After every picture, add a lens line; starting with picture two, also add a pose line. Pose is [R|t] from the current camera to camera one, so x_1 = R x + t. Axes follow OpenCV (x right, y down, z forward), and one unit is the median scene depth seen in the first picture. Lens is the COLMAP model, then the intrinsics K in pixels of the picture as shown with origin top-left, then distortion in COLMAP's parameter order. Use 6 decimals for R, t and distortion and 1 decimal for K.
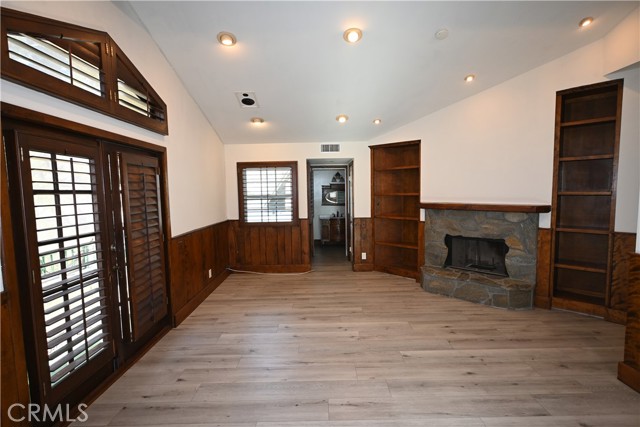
lens RADIAL K [[319.1, 0, 313.5], [0, 319.1, 216.7], [0, 0, 1]] dist [-0.003027, 0.002630]
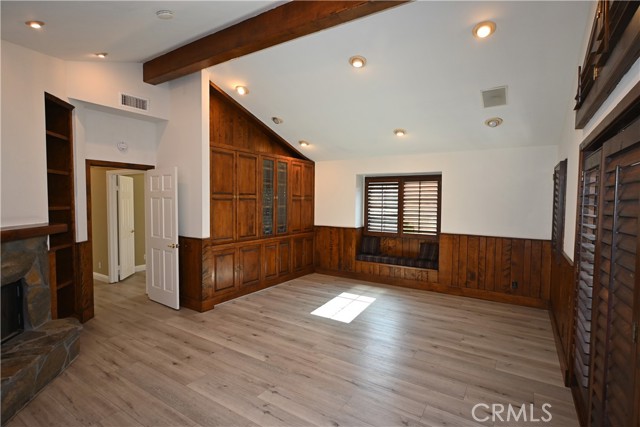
lens RADIAL K [[319.1, 0, 325.0], [0, 319.1, 212.6], [0, 0, 1]] dist [-0.003027, 0.002630]
pose [[-0.859474, -0.009288, 0.511095, -0.357510], [0.048892, 0.993757, 0.100278, -0.122532], [-0.508836, 0.111175, -0.853655, 1.475282]]
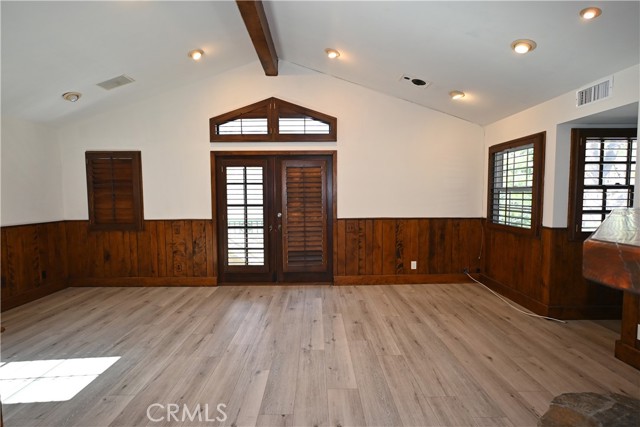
lens RADIAL K [[319.1, 0, 313.9], [0, 319.1, 214.2], [0, 0, 1]] dist [-0.003027, 0.002630]
pose [[0.016350, 0.082024, -0.996496, 0.921129], [-0.077467, 0.993738, 0.080526, -0.052787], [0.996861, 0.075879, 0.022602, 0.915745]]
